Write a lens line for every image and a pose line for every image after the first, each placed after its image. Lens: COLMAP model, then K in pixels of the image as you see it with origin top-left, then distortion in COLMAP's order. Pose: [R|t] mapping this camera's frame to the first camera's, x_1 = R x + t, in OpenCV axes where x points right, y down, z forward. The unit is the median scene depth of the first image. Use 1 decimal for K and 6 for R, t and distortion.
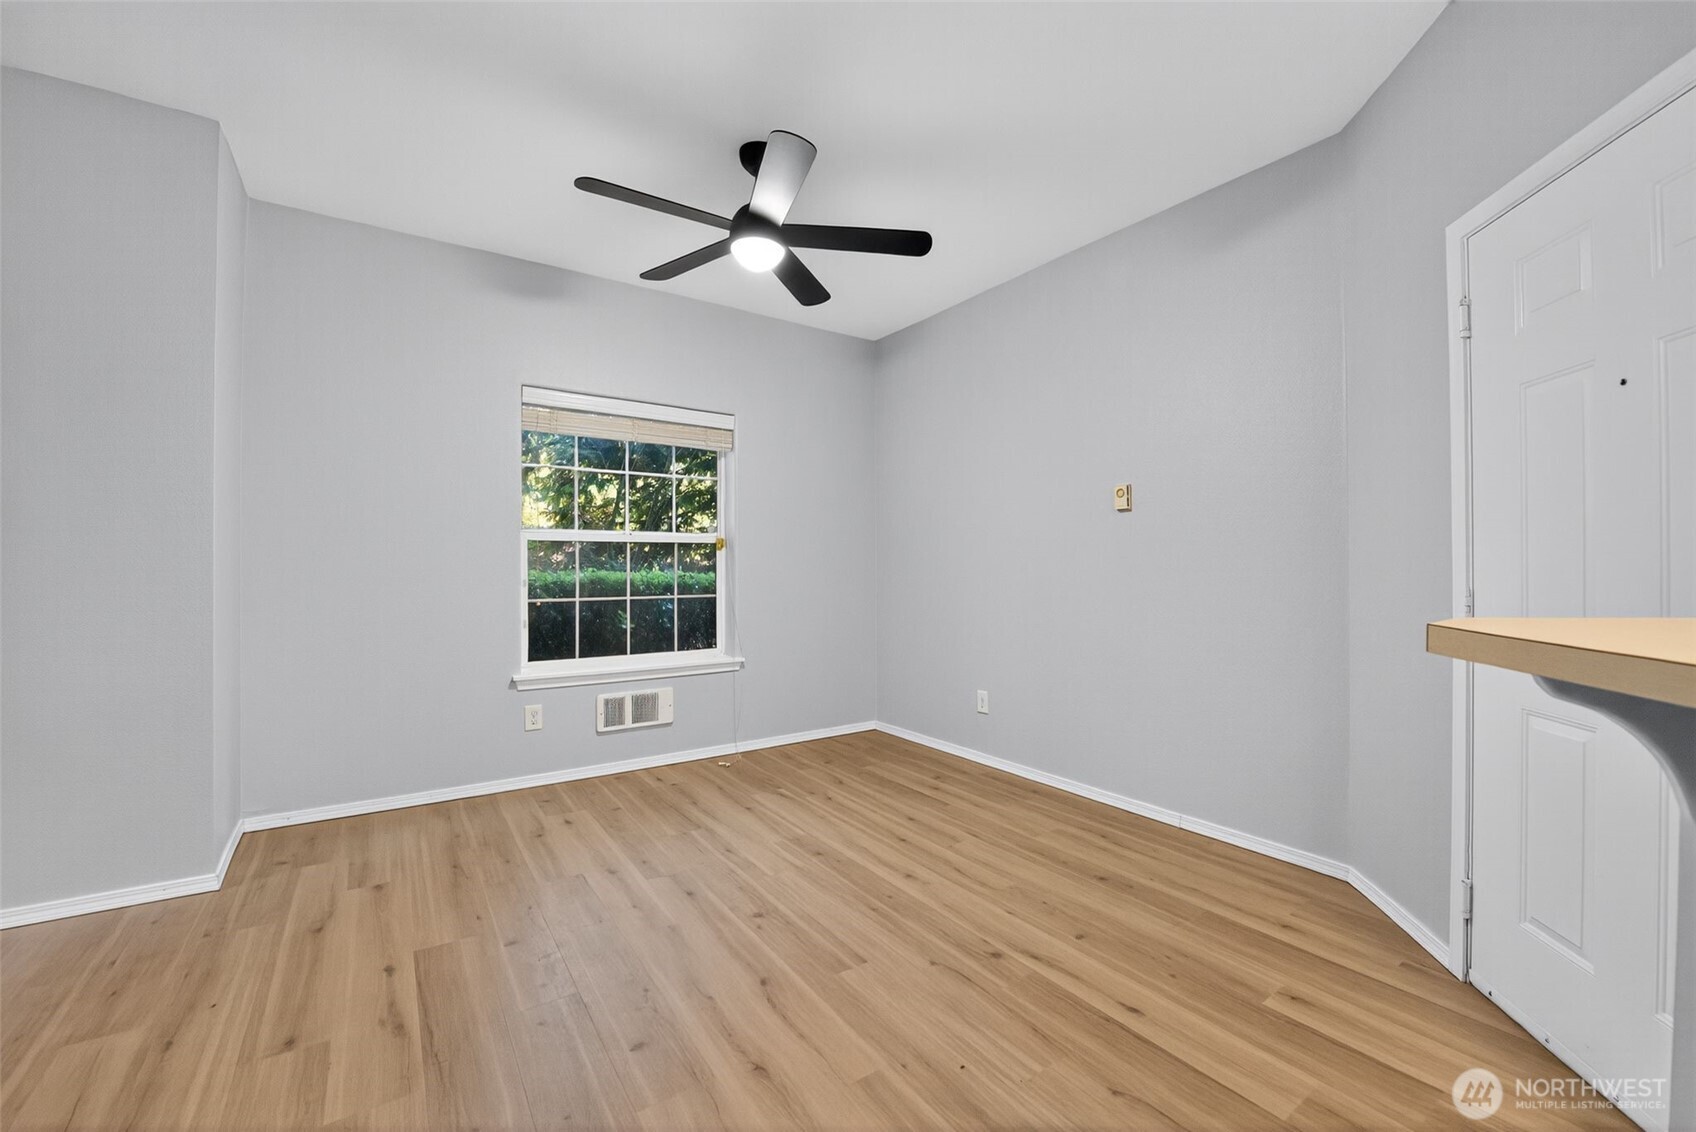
lens RADIAL K [[680.6, 0, 851.0], [0, 680.6, 559.5], [0, 0, 1]] dist [-0.016240, -0.002069]
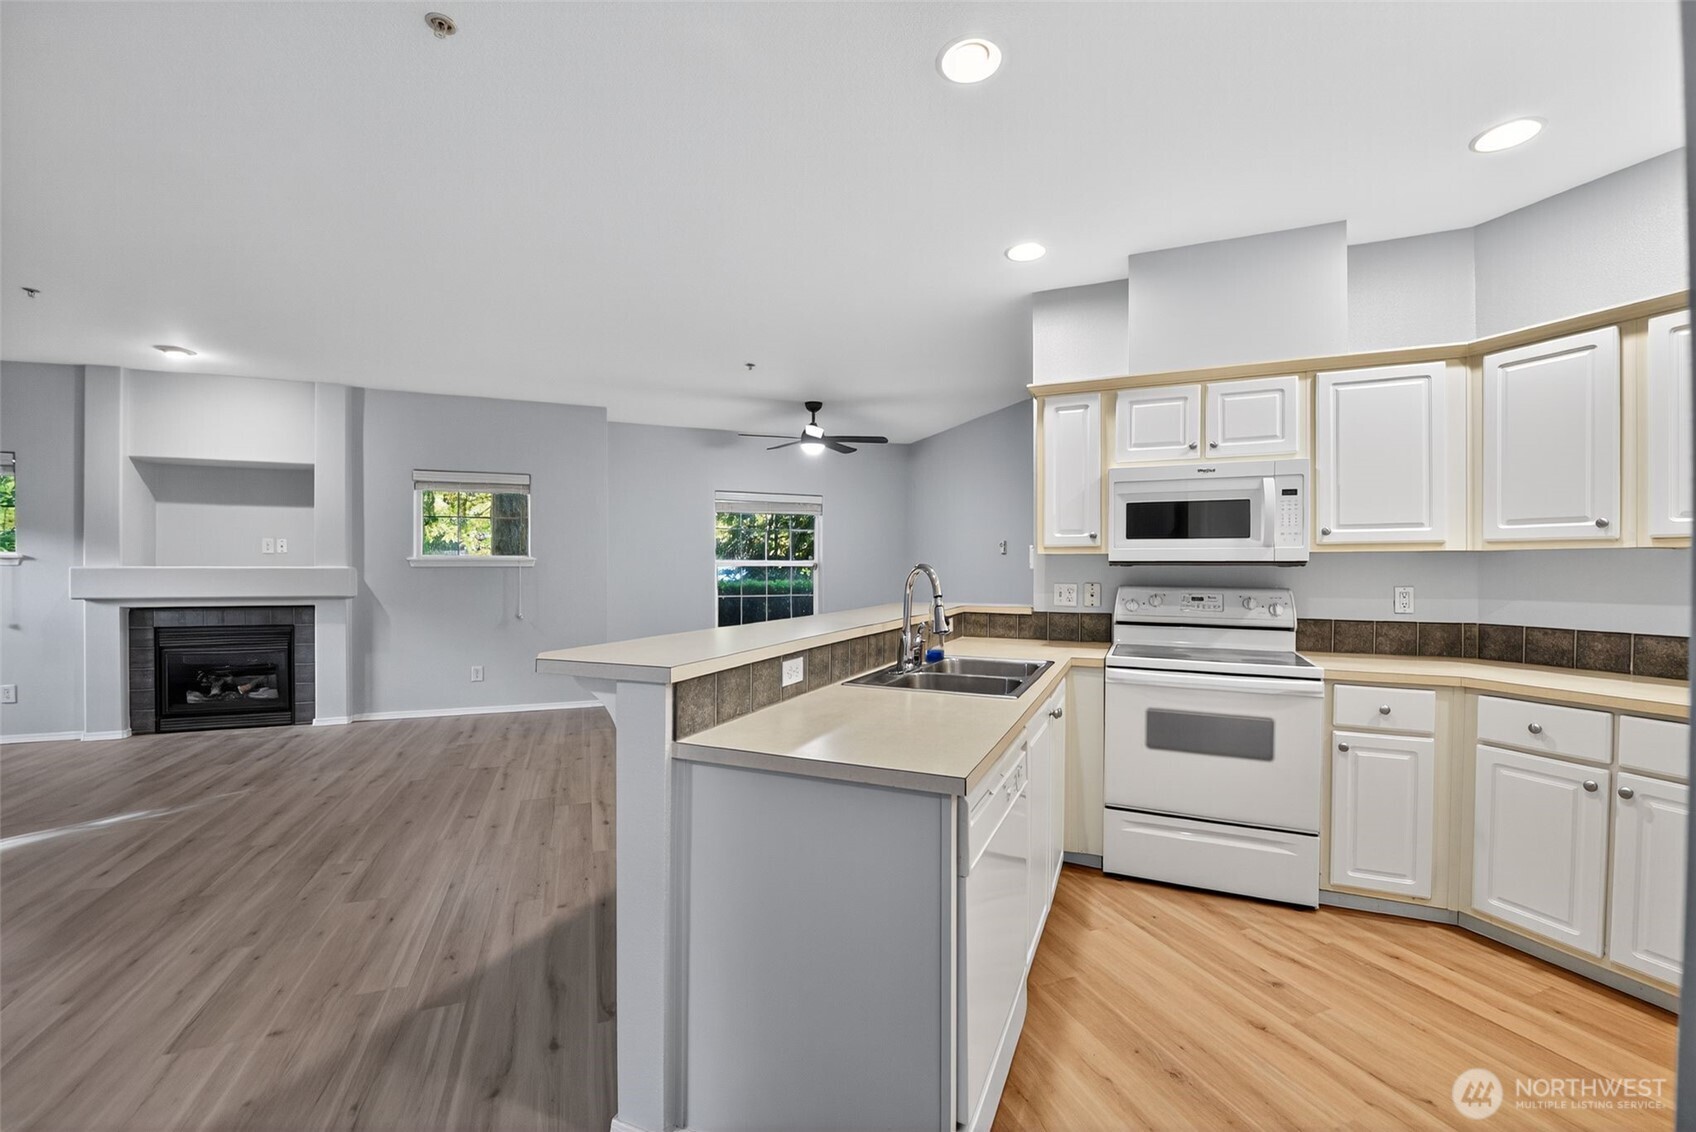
lens RADIAL K [[680.6, 0, 845.1], [0, 680.6, 569.5], [0, 0, 1]] dist [-0.016240, -0.002069]
pose [[0.971831, 0.005923, -0.235604, 0.333001], [-0.000984, 0.999777, 0.021075, -0.056908], [0.235676, -0.020249, 0.971621, -0.793089]]
